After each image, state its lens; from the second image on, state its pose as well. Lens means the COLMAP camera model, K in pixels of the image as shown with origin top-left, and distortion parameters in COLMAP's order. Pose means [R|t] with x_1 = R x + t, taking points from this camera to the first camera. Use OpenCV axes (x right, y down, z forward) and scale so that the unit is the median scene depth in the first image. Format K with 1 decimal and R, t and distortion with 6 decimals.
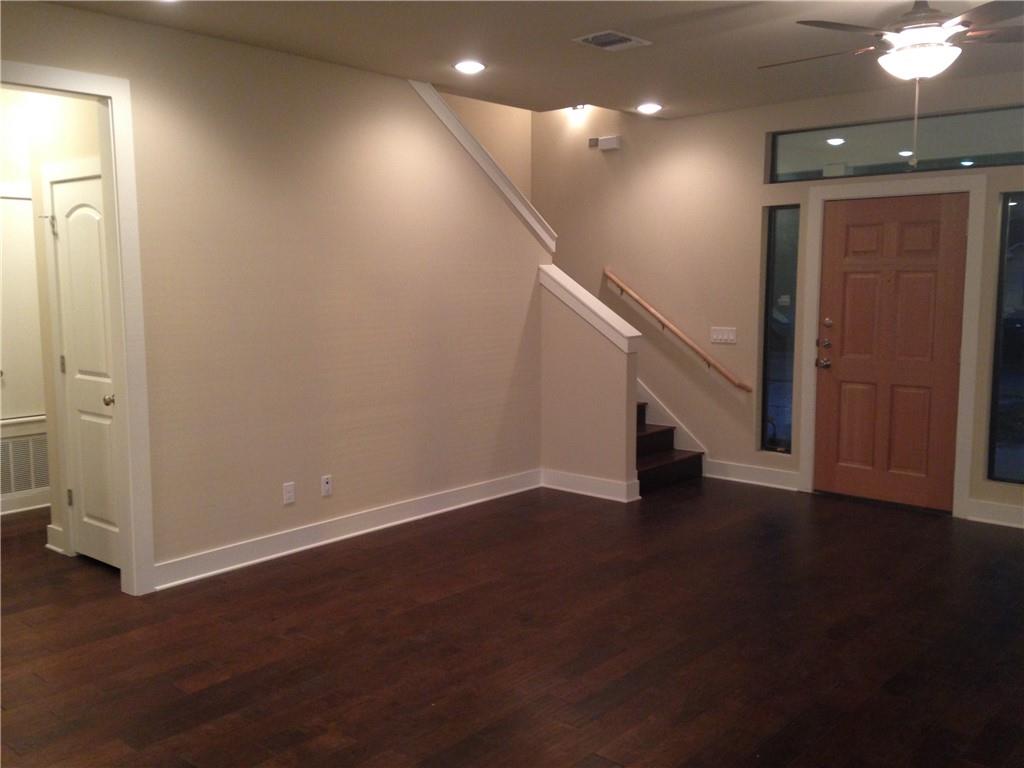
lens RADIAL K [[935.2, 0, 505.6], [0, 935.2, 377.4], [0, 0, 1]] dist [0.208339, -0.328096]
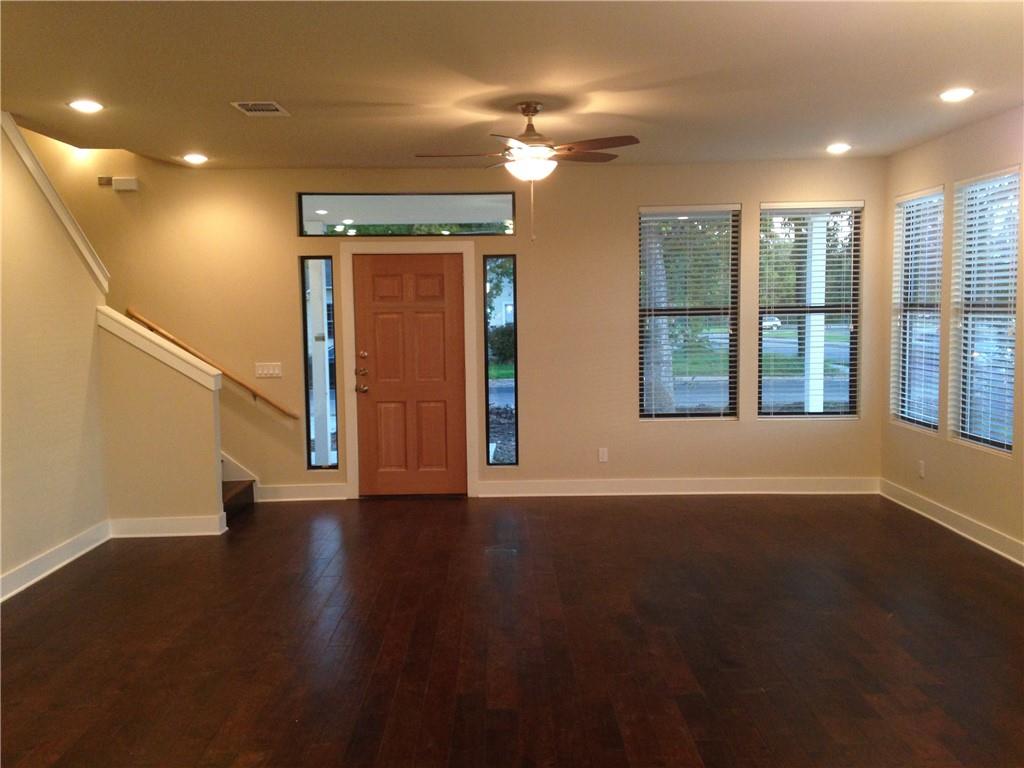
lens RADIAL K [[935.2, 0, 505.6], [0, 935.2, 377.4], [0, 0, 1]] dist [0.208339, -0.328096]
pose [[0.740716, -0.058267, 0.669287, -0.325925], [0.084972, 0.996357, -0.007300, -0.005023], [-0.666423, 0.062278, 0.742968, -0.000456]]
